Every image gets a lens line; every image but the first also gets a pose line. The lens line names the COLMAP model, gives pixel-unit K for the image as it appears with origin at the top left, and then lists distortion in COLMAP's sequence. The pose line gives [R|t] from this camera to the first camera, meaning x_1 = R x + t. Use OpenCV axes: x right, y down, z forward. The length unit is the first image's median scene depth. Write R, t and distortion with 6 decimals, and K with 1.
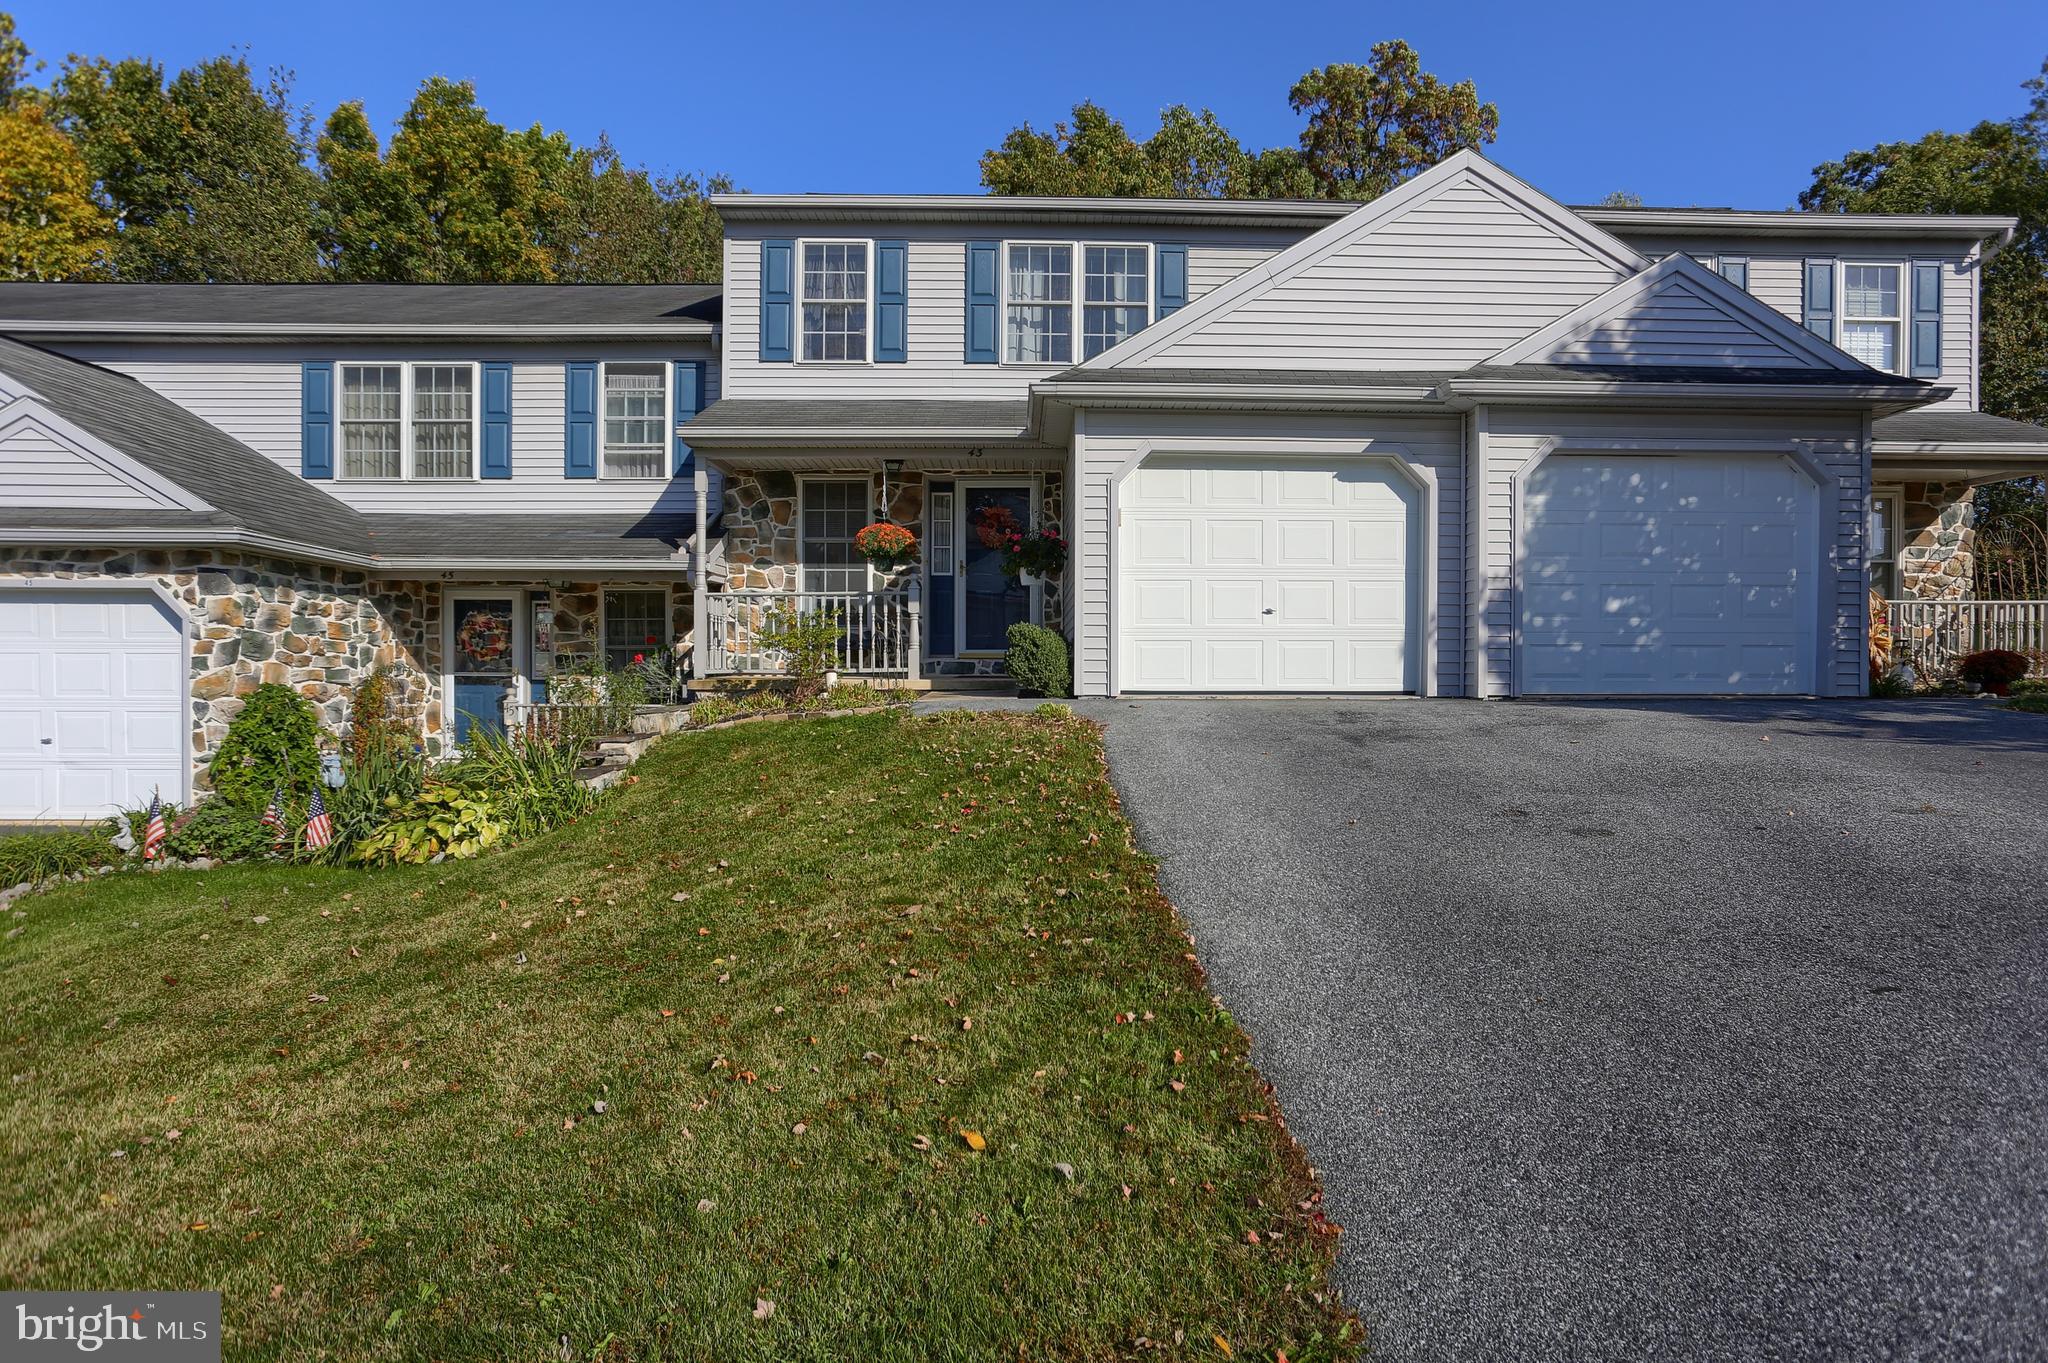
lens RADIAL K [[1175.0, 0, 1031.0], [0, 1175.0, 664.2], [0, 0, 1]] dist [-0.075266, 0.057157]
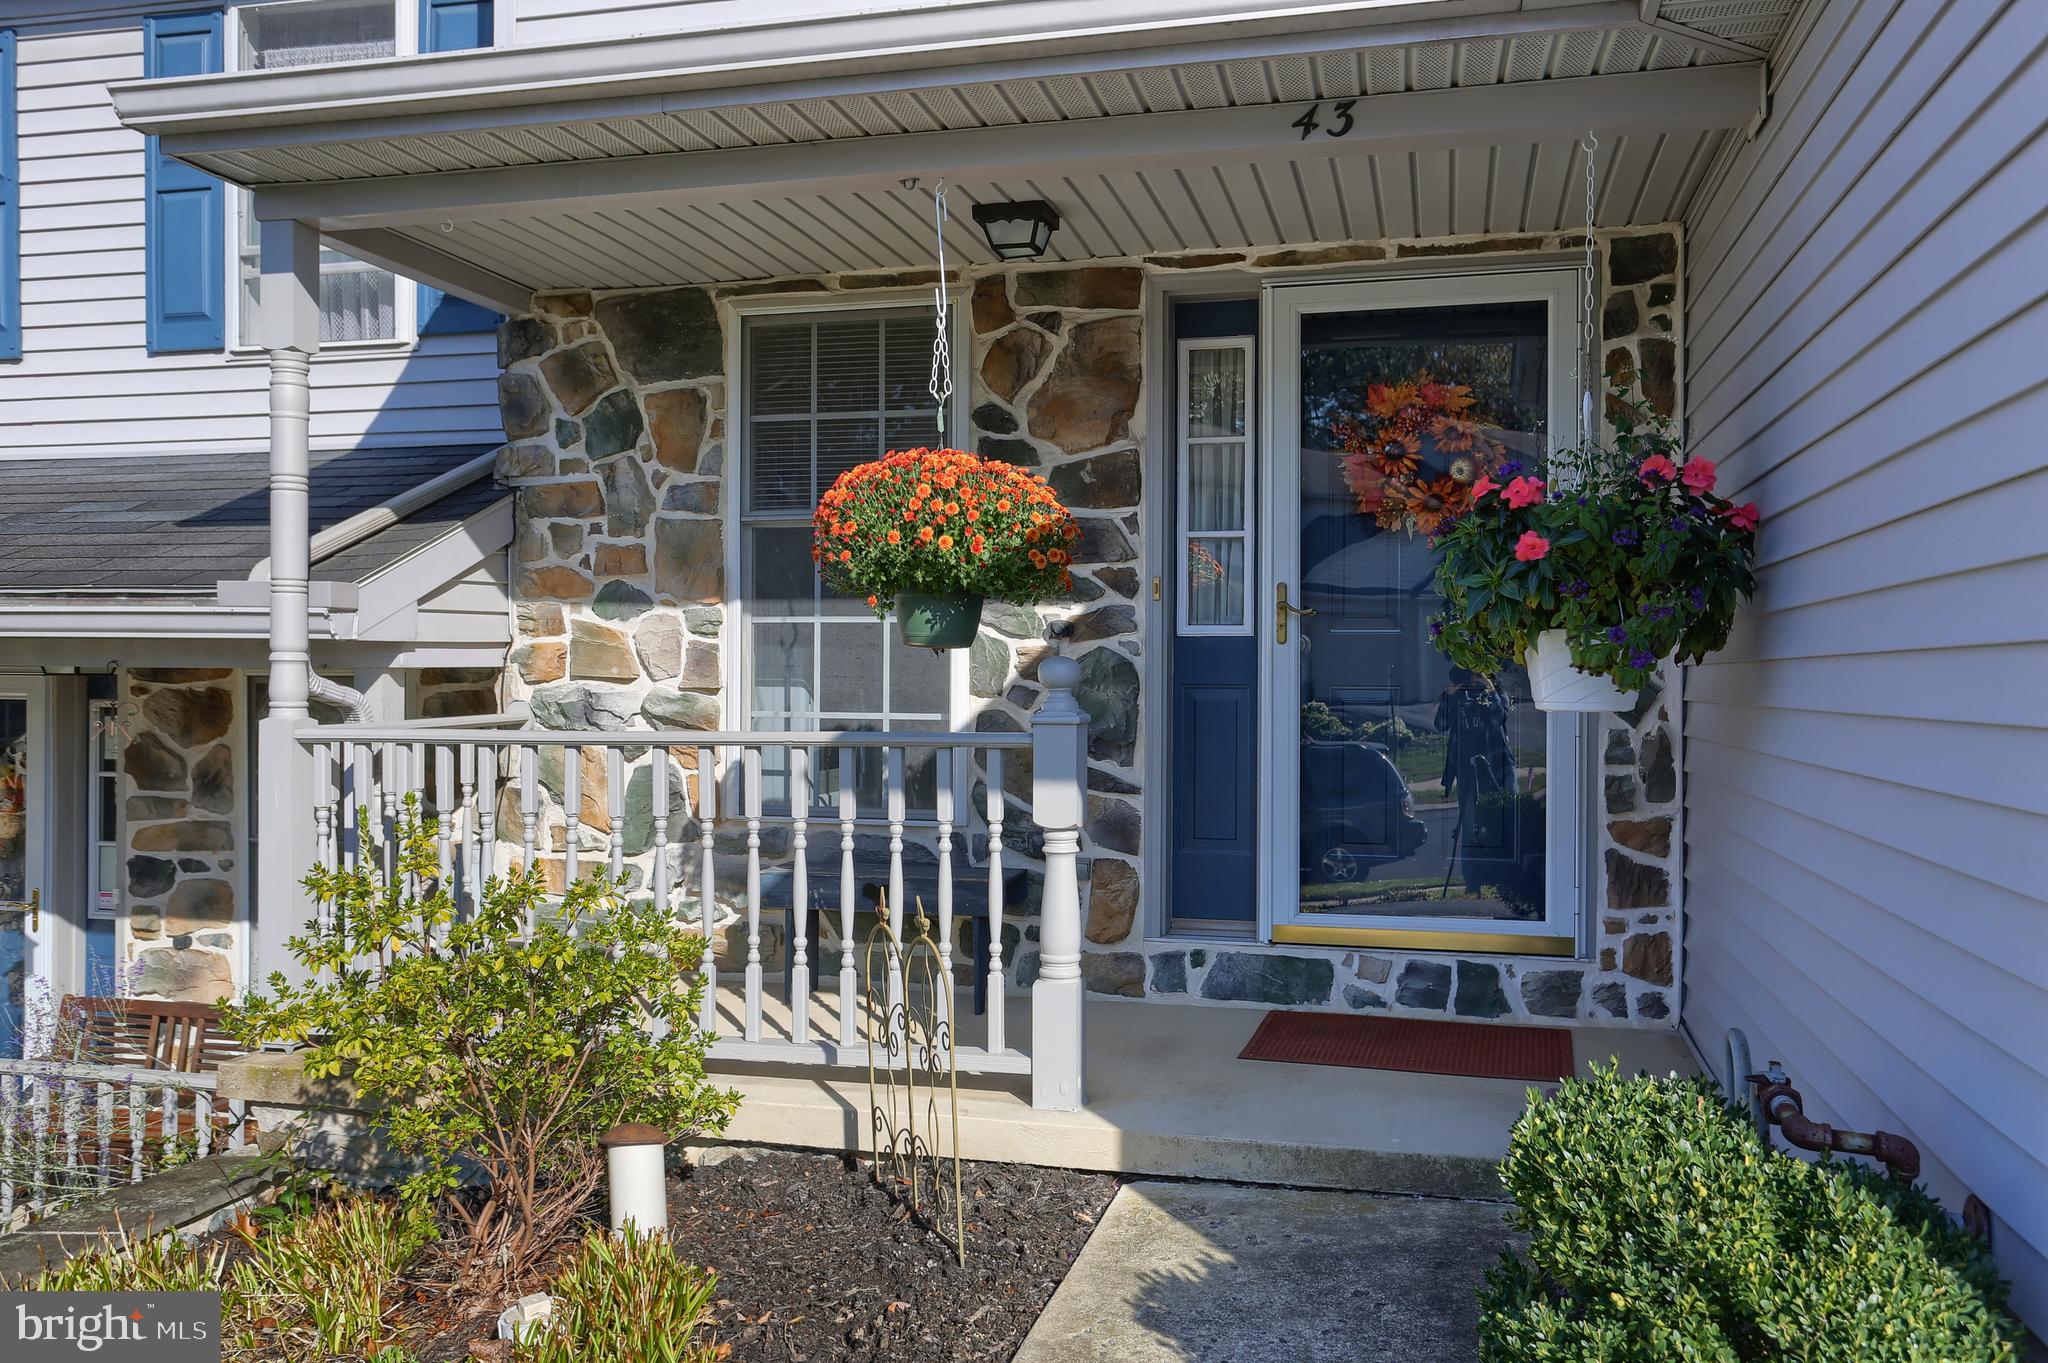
lens RADIAL K [[1606.2, 0, 1025.1], [0, 1606.2, 680.4], [0, 0, 1]] dist [-0.014212, 0.043292]
pose [[0.965803, 0.003623, -0.259252, -0.020554], [-0.002161, 0.999980, 0.005926, -0.068058], [0.259269, -0.005163, 0.965791, 0.626510]]
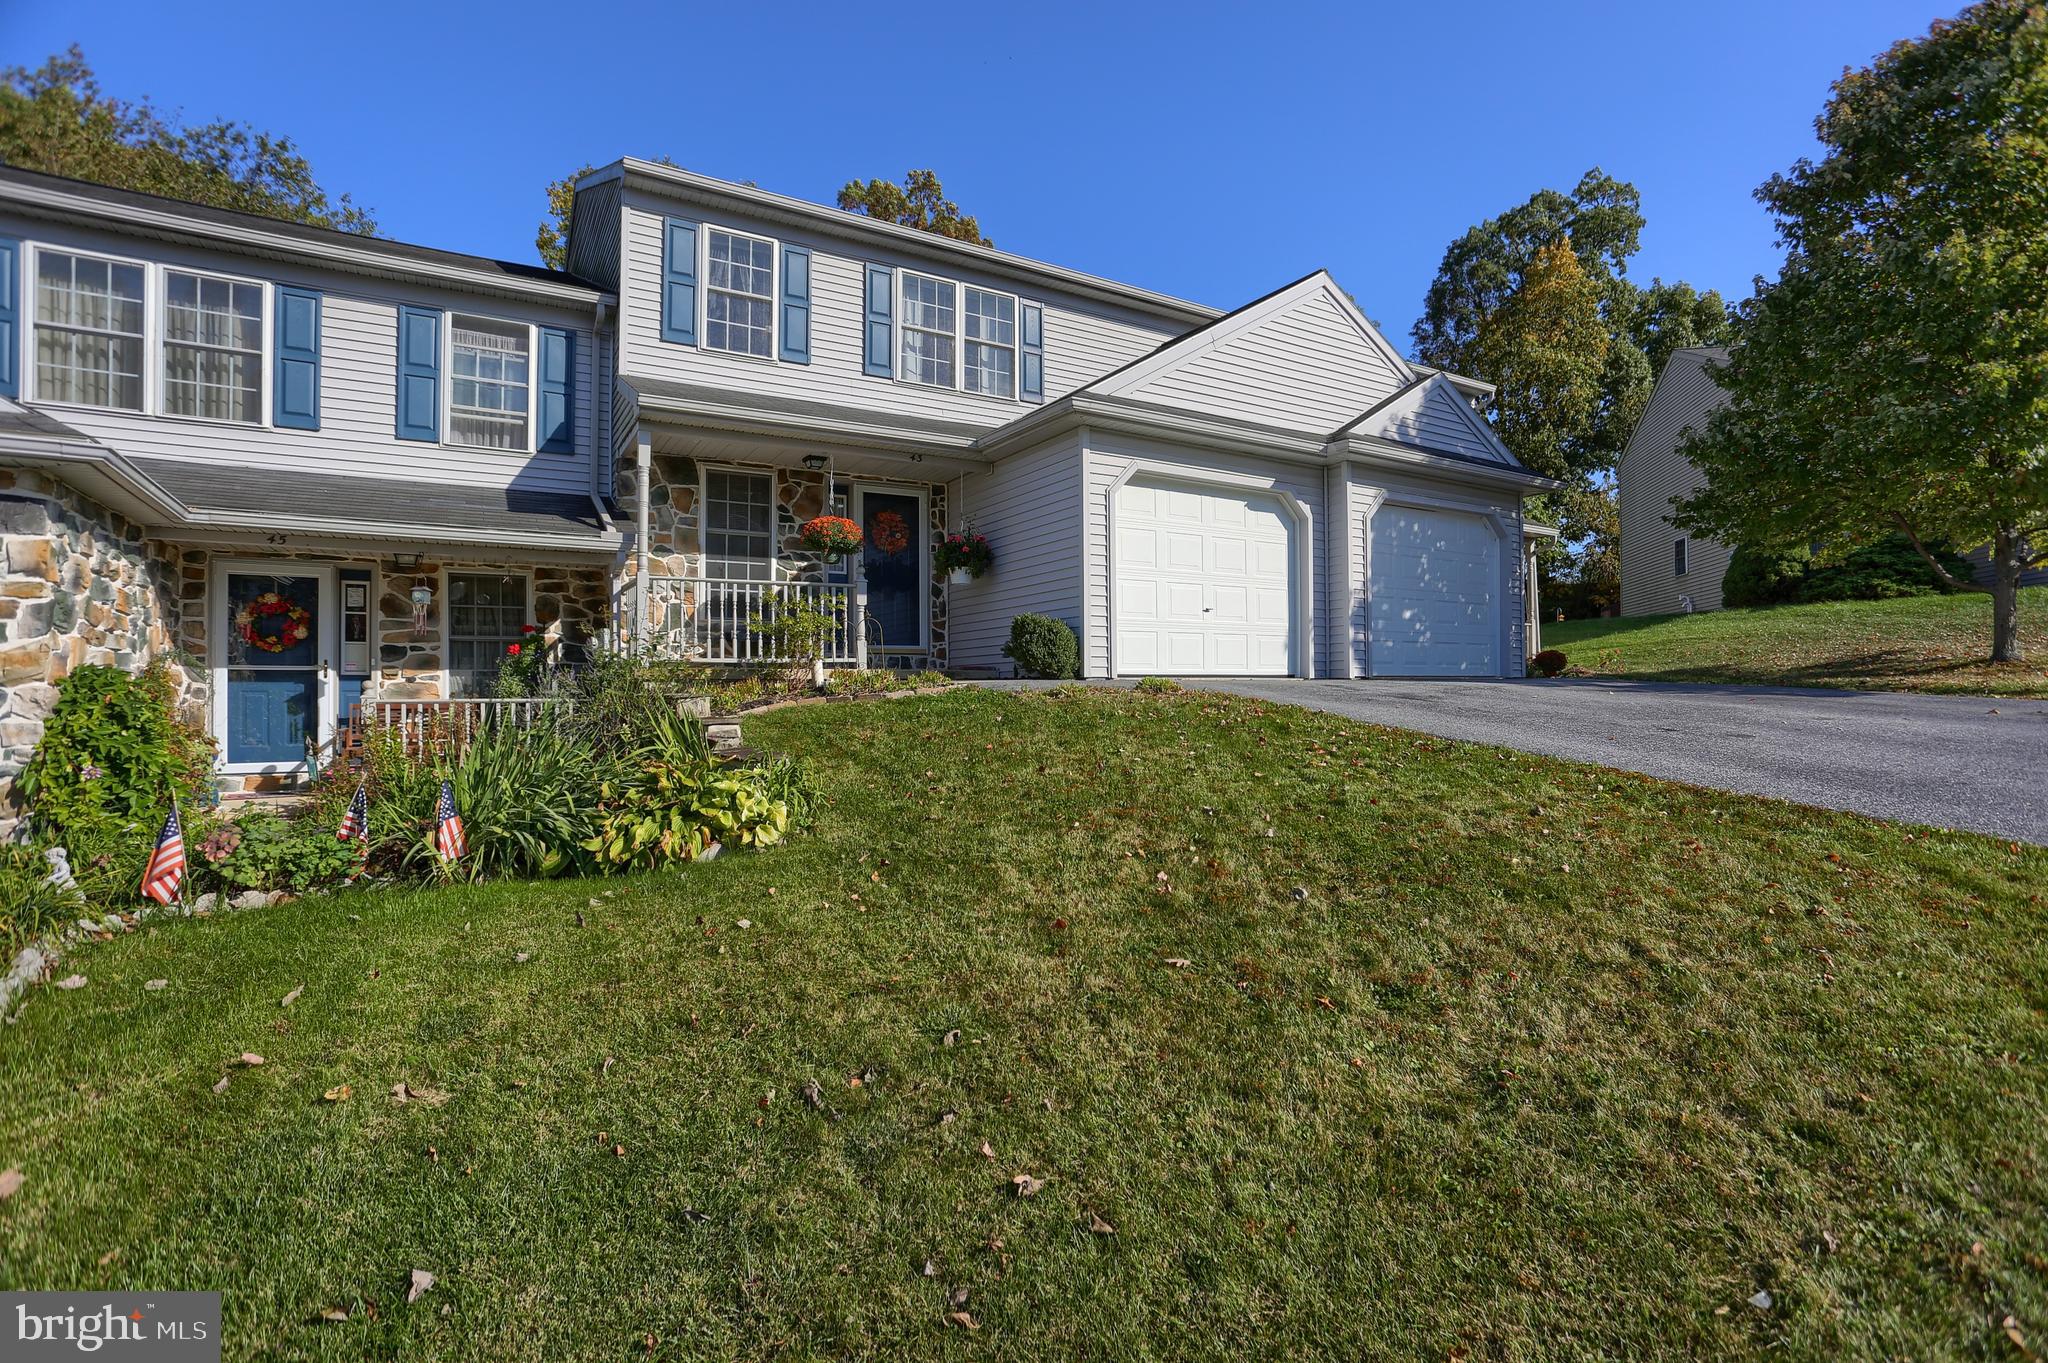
lens RADIAL K [[1012.5, 0, 1059.9], [0, 1012.5, 665.8], [0, 0, 1]] dist [-0.067275, 0.030651]
pose [[0.854889, 0.005808, 0.518778, -0.374833], [0.008192, 0.999662, -0.024692, 0.030004], [-0.518746, 0.025359, 0.854552, 0.136964]]
